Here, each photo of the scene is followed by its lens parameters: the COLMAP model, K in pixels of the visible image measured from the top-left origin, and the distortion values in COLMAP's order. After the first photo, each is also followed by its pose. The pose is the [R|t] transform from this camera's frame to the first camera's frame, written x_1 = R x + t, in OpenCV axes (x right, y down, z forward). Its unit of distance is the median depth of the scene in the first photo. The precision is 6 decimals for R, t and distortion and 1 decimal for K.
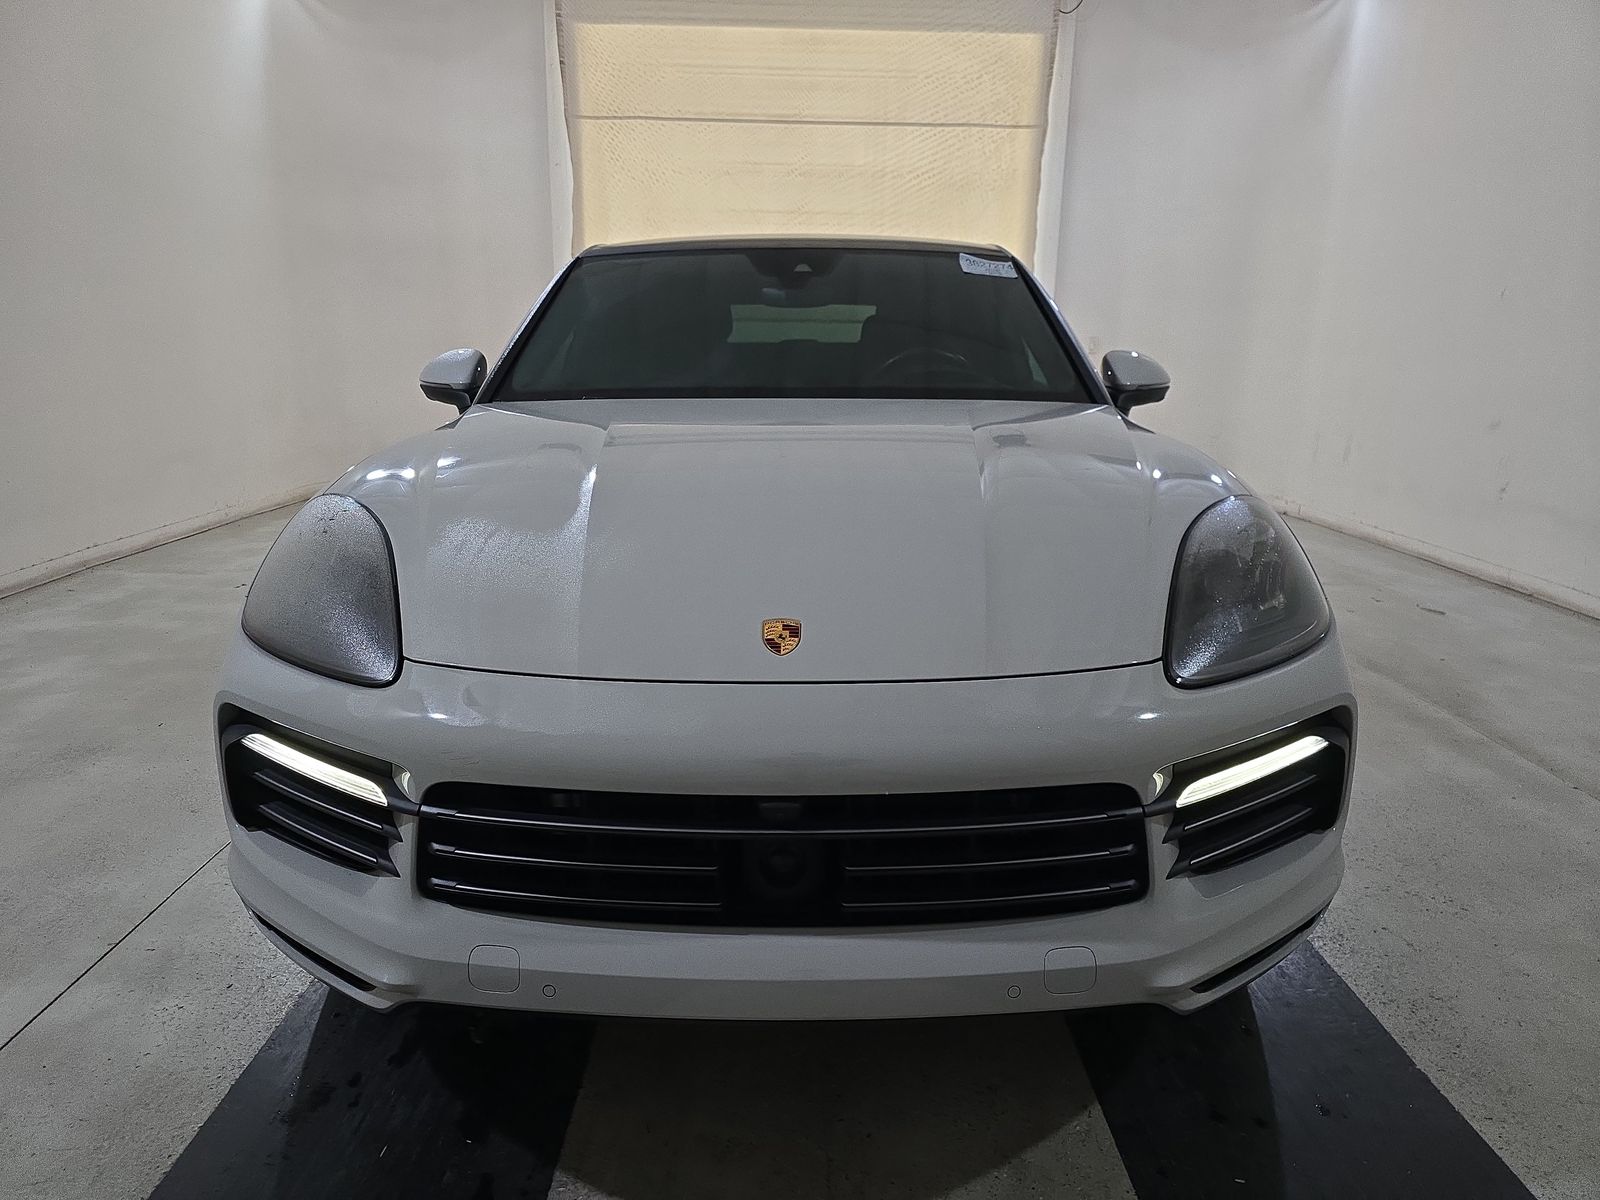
lens RADIAL K [[1081.7, 0, 796.0], [0, 1081.7, 597.9], [0, 0, 1]] dist [0.024756, -0.029156]
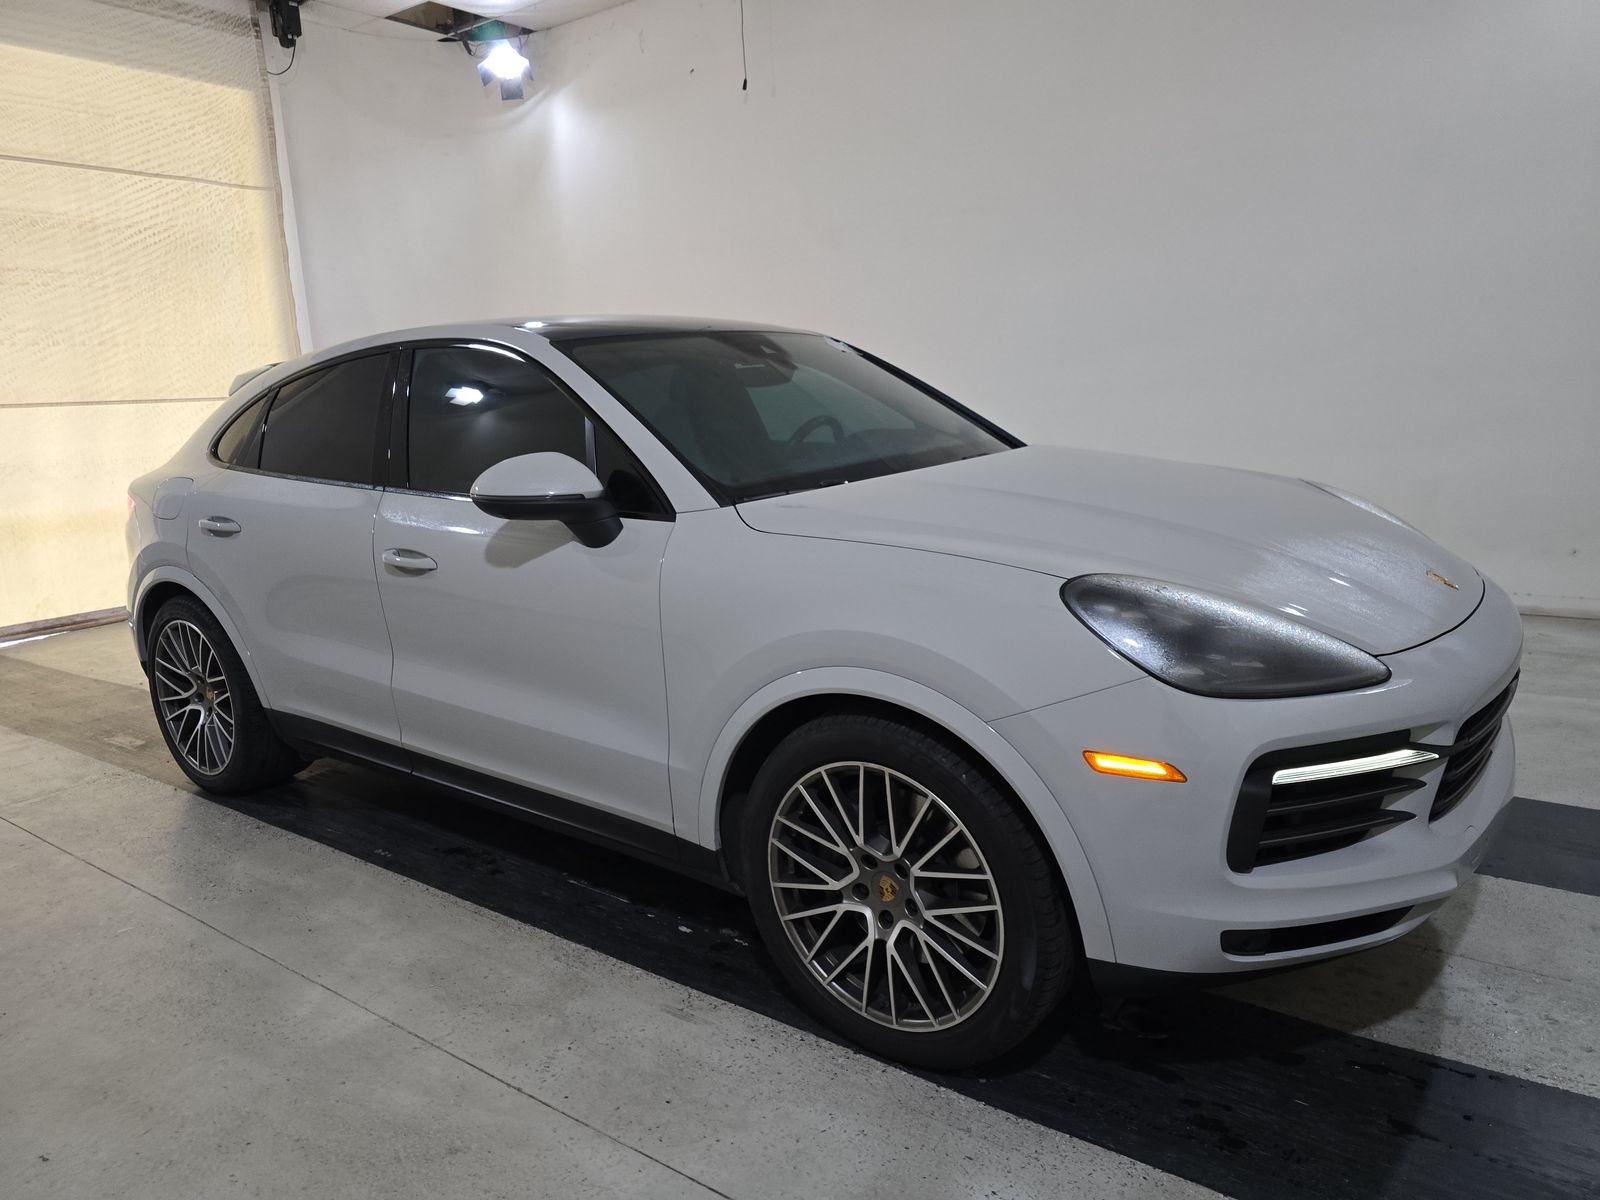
lens RADIAL K [[1081.7, 0, 794.5], [0, 1081.7, 601.1], [0, 0, 1]] dist [0.024756, -0.029156]
pose [[0.592018, -0.192515, 0.782594, -0.306199], [0.234086, 0.970263, 0.061599, -0.042742], [-0.771180, 0.146727, 0.619478, 0.125604]]
